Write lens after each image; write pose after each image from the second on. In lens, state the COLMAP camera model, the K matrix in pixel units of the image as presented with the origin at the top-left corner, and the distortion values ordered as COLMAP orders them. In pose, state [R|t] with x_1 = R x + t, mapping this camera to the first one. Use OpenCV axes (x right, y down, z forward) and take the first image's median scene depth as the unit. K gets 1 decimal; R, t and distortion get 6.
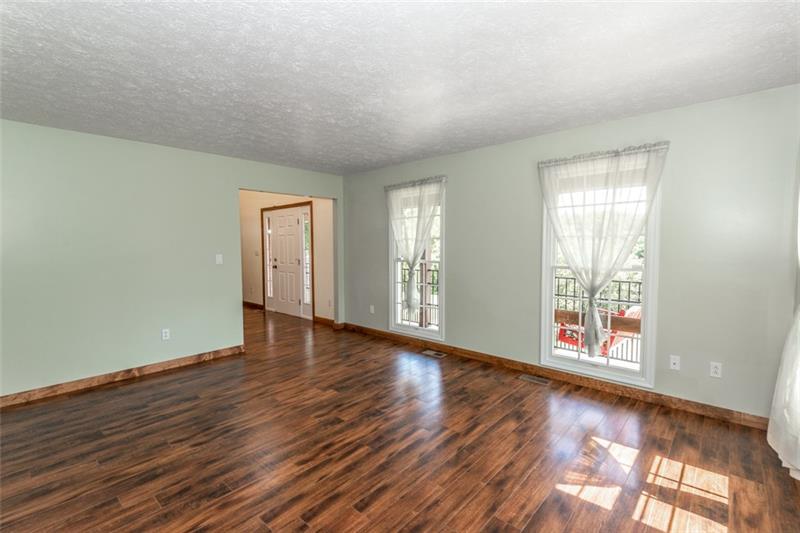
lens RADIAL K [[366.9, 0, 397.6], [0, 366.9, 264.5], [0, 0, 1]] dist [0.018792, -0.000619]
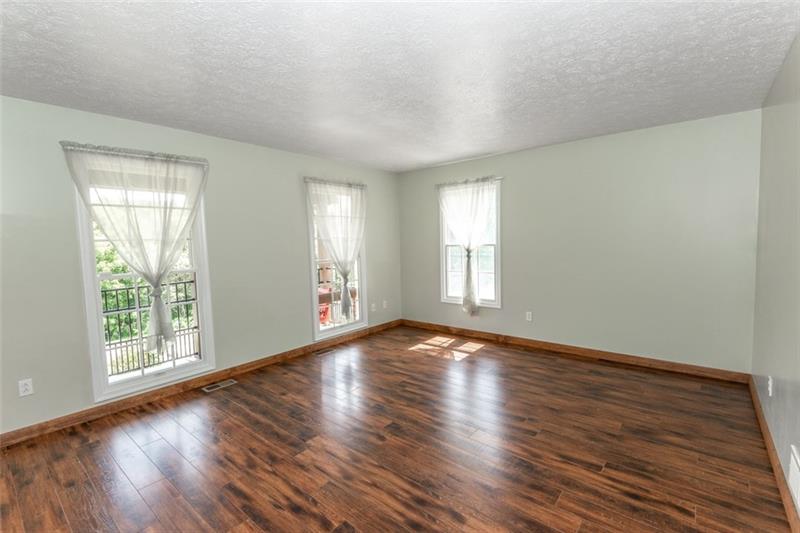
lens RADIAL K [[366.9, 0, 397.6], [0, 366.9, 266.5], [0, 0, 1]] dist [0.018792, -0.000619]
pose [[-0.050075, -0.067786, 0.996442, -0.924477], [0.085084, 0.993778, 0.071881, -0.048623], [-0.995115, 0.088381, -0.043996, 0.837230]]
